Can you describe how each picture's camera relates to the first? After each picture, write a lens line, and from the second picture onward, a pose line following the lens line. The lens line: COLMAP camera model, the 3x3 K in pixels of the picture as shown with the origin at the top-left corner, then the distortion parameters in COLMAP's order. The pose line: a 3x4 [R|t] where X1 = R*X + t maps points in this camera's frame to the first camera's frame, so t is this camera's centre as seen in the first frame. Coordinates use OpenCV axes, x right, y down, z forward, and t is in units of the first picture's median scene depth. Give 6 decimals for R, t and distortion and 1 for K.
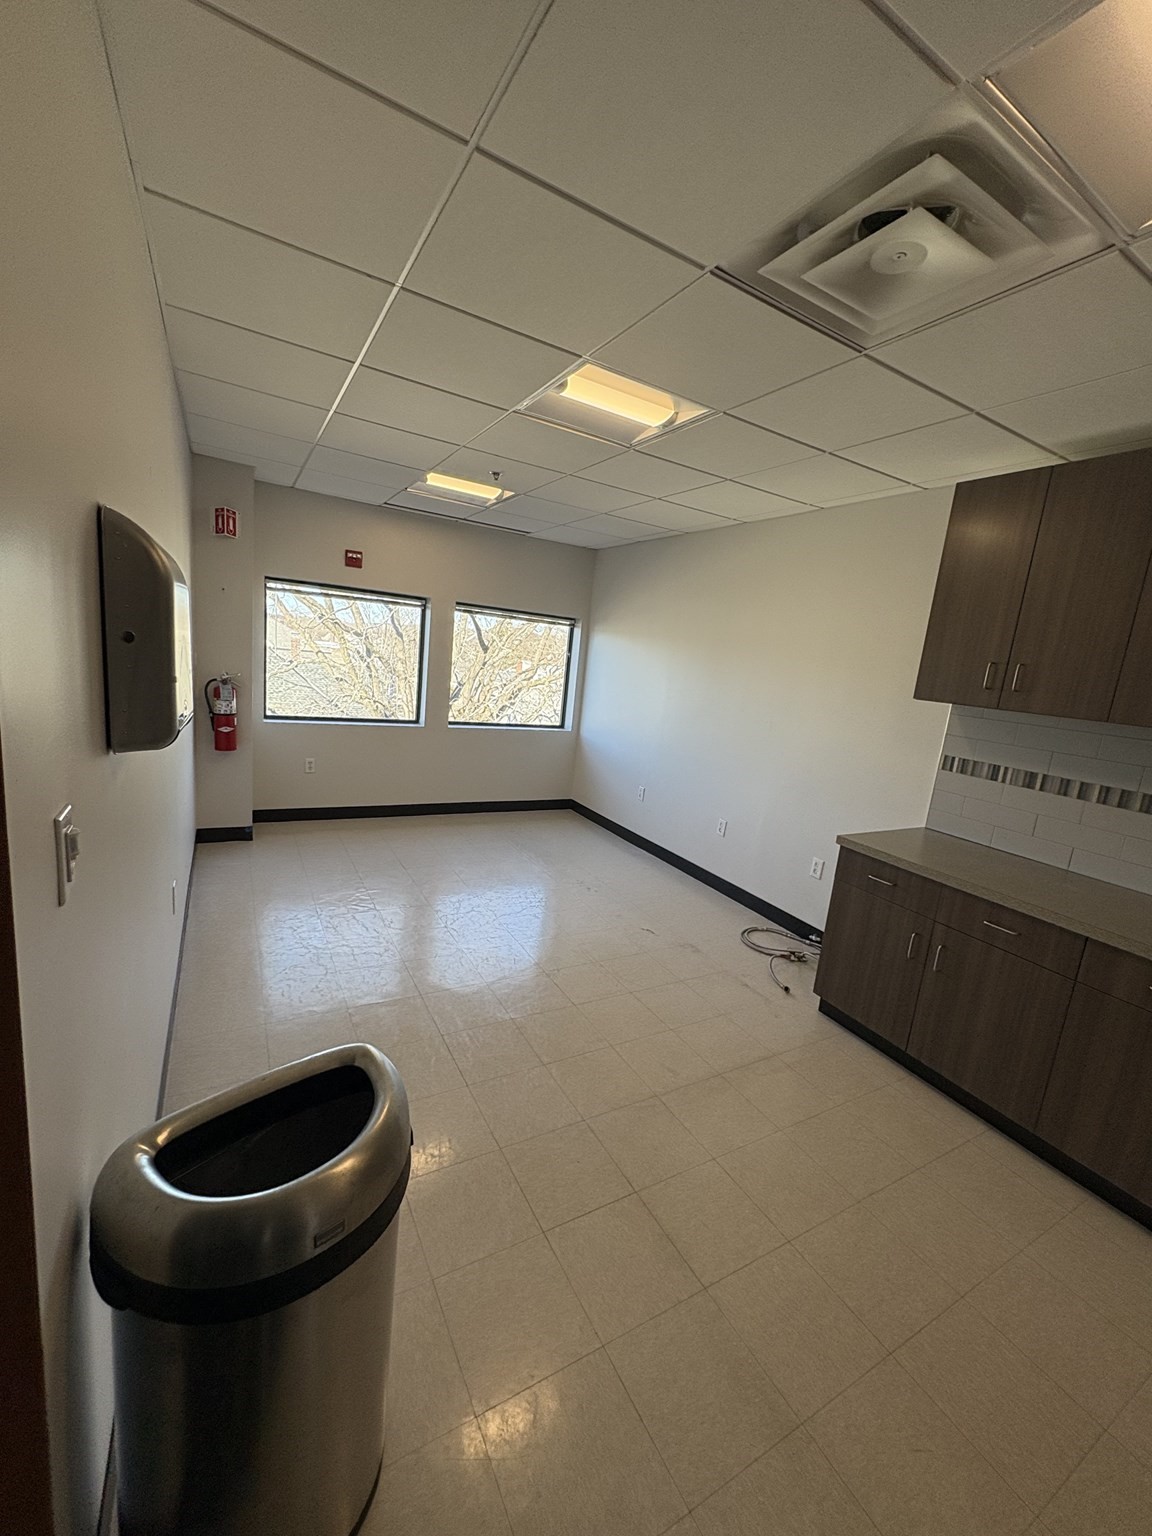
lens RADIAL K [[612.2, 0, 578.3], [0, 612.2, 767.1], [0, 0, 1]] dist [-0.001066, 0.002450]
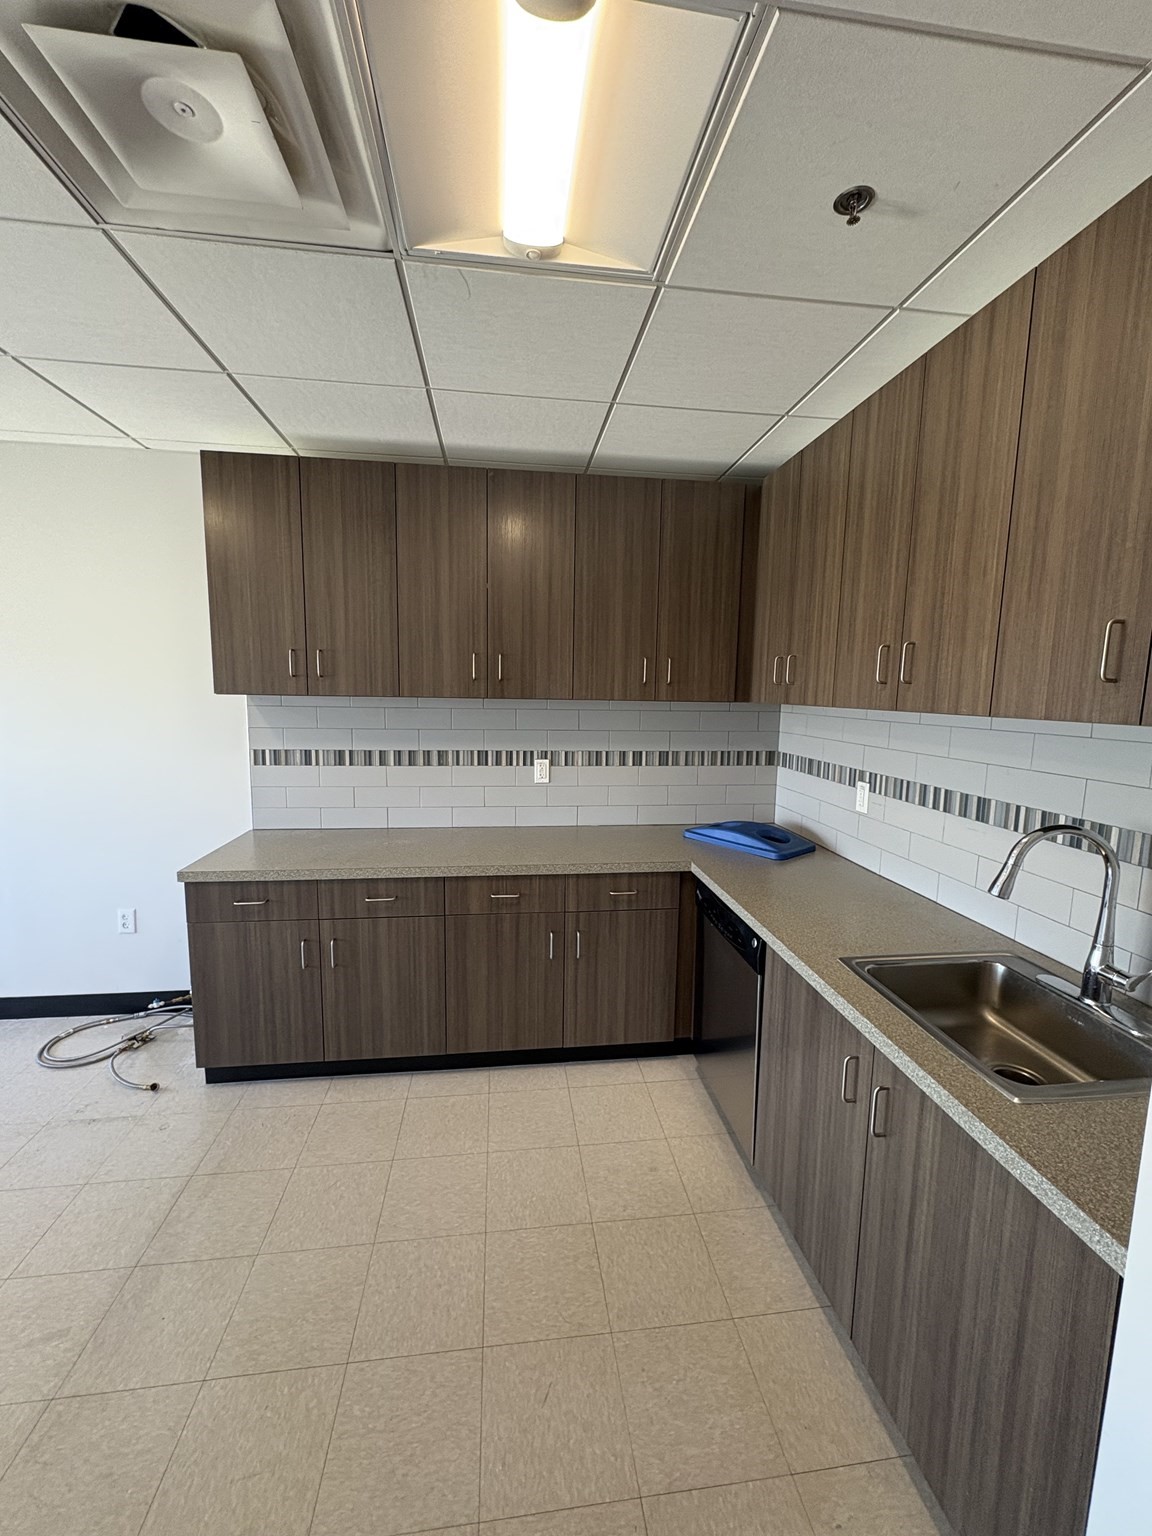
lens RADIAL K [[612.2, 0, 572.4], [0, 612.2, 767.4], [0, 0, 1]] dist [-0.001066, 0.002450]
pose [[0.383549, -0.209004, 0.899559, -0.076114], [0.191032, 0.970943, 0.144138, -0.040871], [-0.903547, 0.116561, 0.412331, 0.200904]]
